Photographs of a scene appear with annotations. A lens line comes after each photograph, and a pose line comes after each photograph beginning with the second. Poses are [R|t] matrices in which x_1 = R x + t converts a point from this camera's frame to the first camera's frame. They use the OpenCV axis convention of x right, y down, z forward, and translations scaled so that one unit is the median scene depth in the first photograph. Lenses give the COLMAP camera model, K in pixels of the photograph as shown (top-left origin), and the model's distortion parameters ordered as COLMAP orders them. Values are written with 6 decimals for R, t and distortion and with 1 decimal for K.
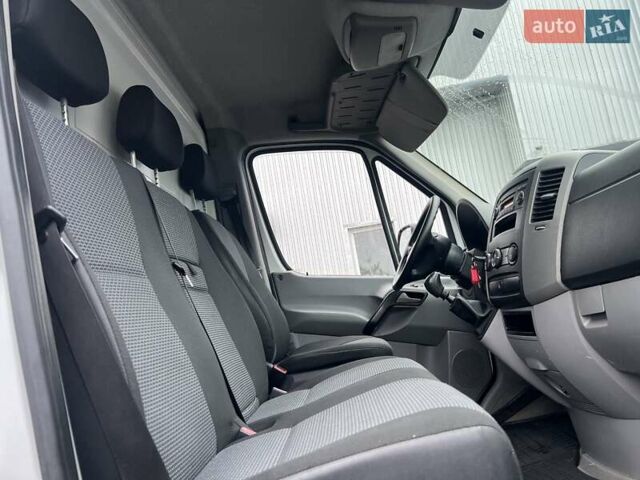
lens RADIAL K [[486.7, 0, 323.0], [0, 486.7, 238.2], [0, 0, 1]] dist [0.091647, -0.125926]
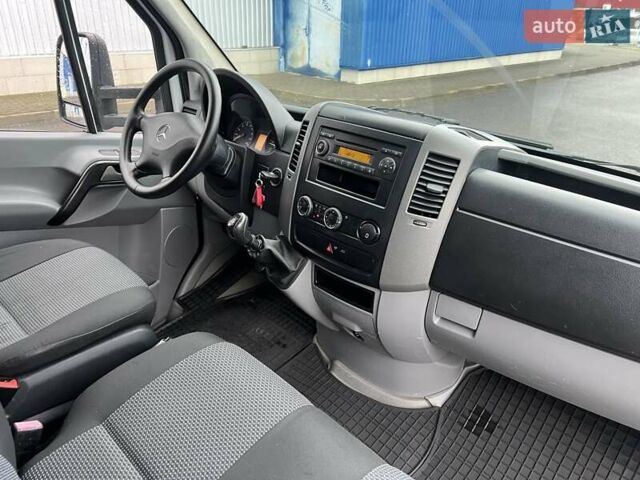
lens RADIAL K [[486.7, 0, 323.0], [0, 486.7, 238.2], [0, 0, 1]] dist [0.091647, -0.125926]
pose [[0.658682, -0.157675, 0.735715, -0.282723], [-0.248976, 0.877039, 0.410870, -0.271289], [-0.710035, -0.453807, 0.538432, 0.547338]]
